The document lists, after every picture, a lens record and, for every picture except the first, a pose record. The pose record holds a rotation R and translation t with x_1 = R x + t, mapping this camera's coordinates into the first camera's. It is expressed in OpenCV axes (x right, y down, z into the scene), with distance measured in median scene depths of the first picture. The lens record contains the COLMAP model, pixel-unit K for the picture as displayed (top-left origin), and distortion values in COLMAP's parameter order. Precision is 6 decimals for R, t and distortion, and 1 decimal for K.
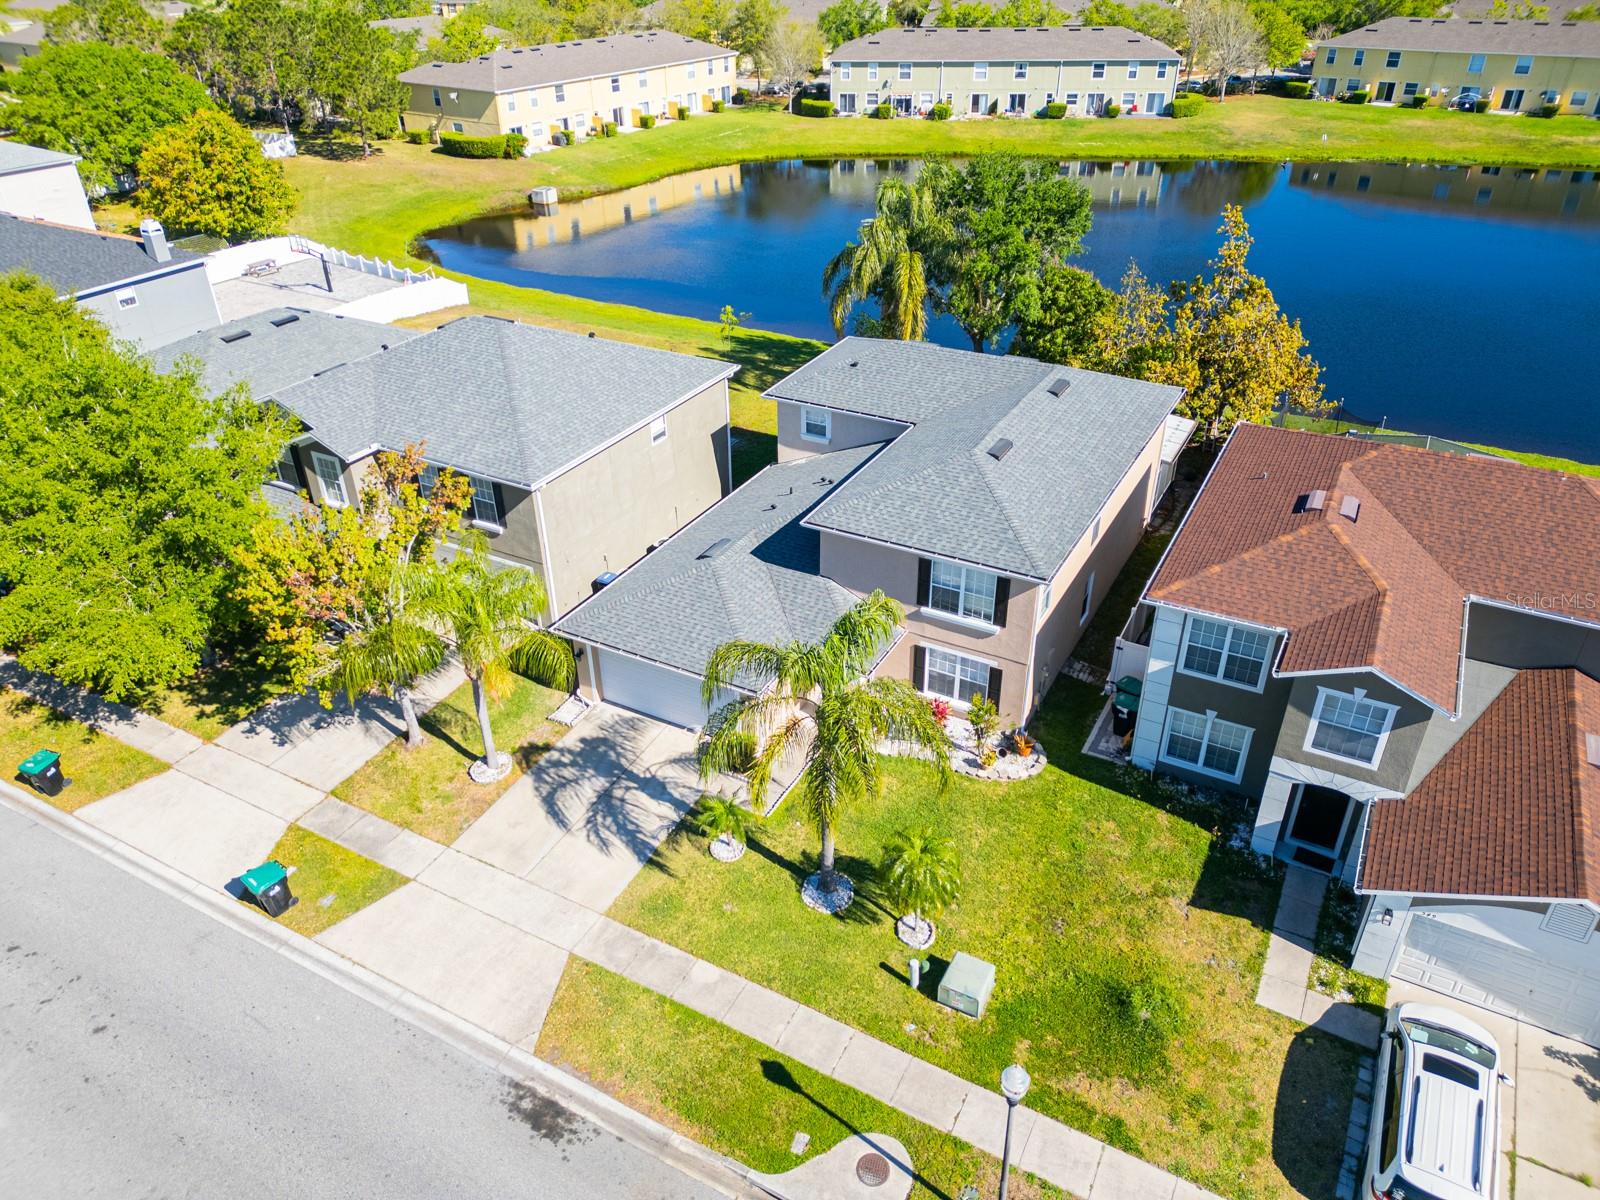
lens RADIAL K [[1114.6, 0, 798.0], [0, 1114.6, 599.7], [0, 0, 1]] dist [0.075133, -0.070170]
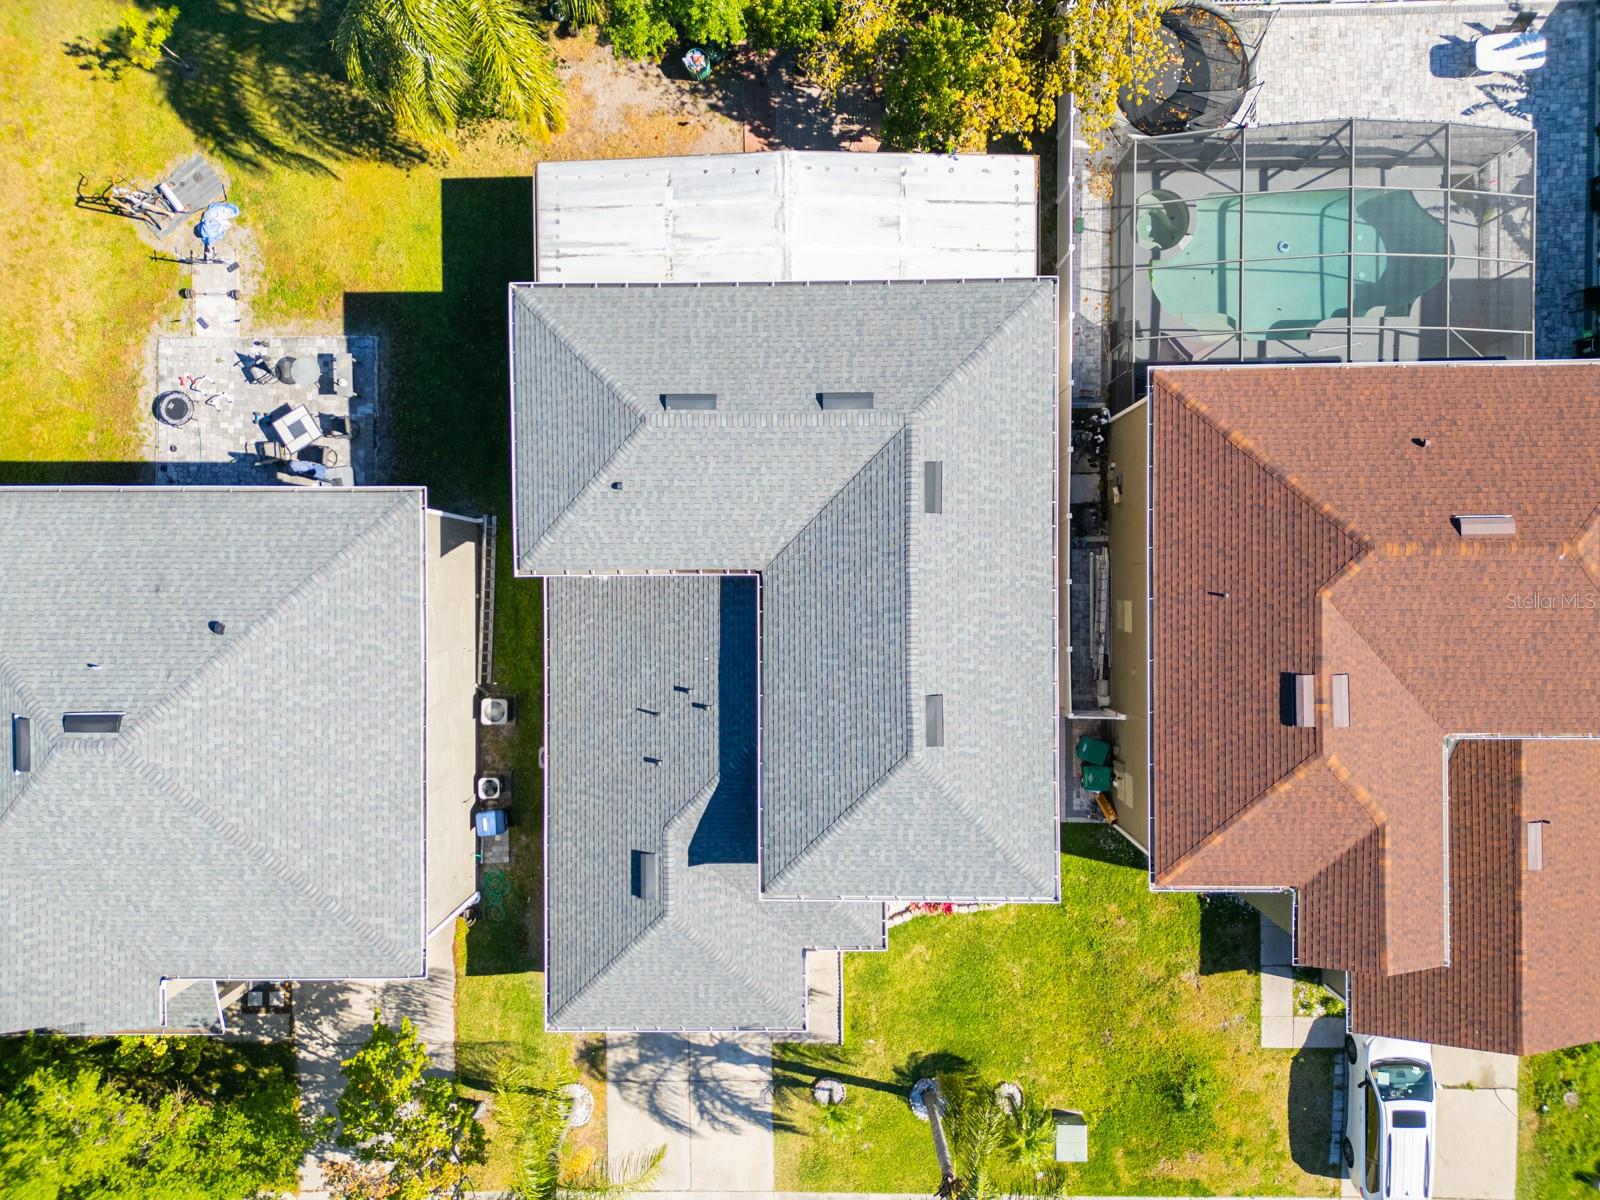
lens RADIAL K [[1114.6, 0, 798.0], [0, 1114.6, 599.7], [0, 0, 1]] dist [0.075133, -0.070170]
pose [[0.874348, -0.485174, -0.011034, 0.149048], [0.262675, 0.454014, 0.851395, -0.899066], [-0.408065, -0.747314, 0.524409, 0.699803]]
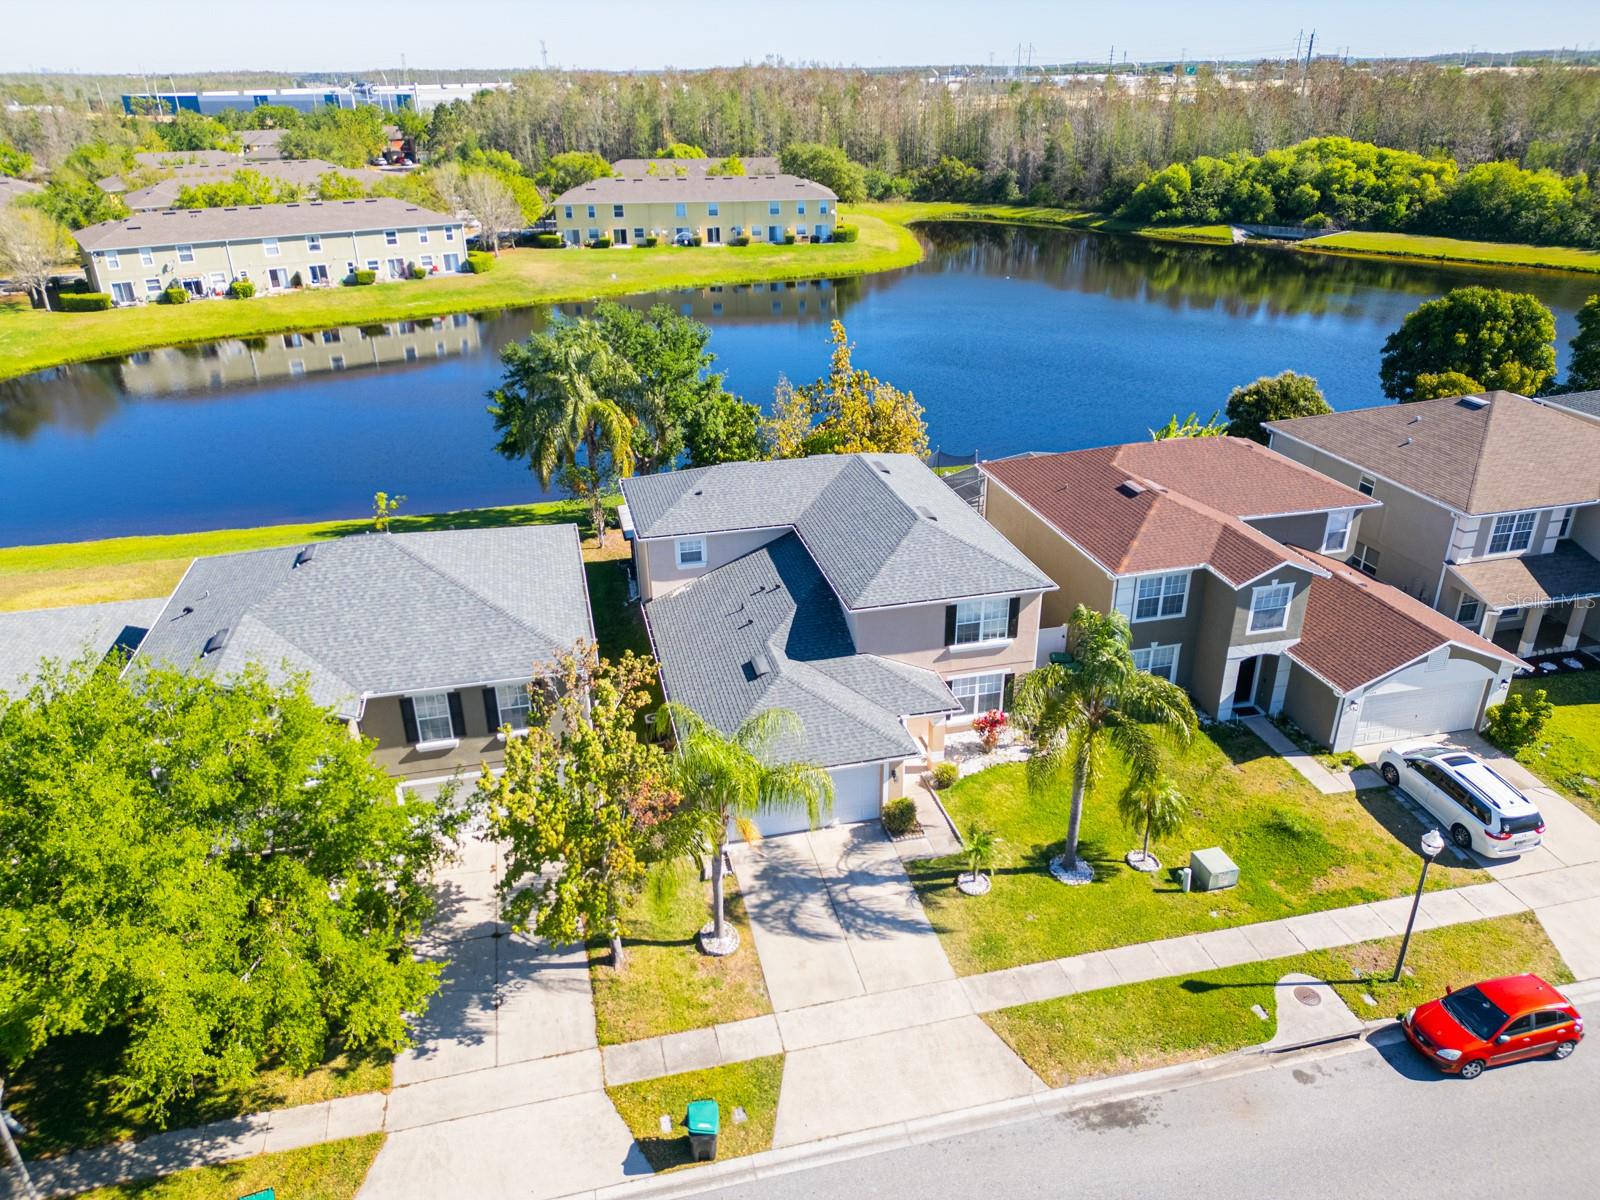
lens RADIAL K [[1113.6, 0, 797.7], [0, 1113.6, 598.2], [0, 0, 1]] dist [0.076444, -0.068983]
pose [[0.740399, -0.282797, 0.609783, -0.720568], [0.354711, 0.934971, 0.002918, -0.103226], [-0.570955, 0.214136, 0.792563, 0.124214]]
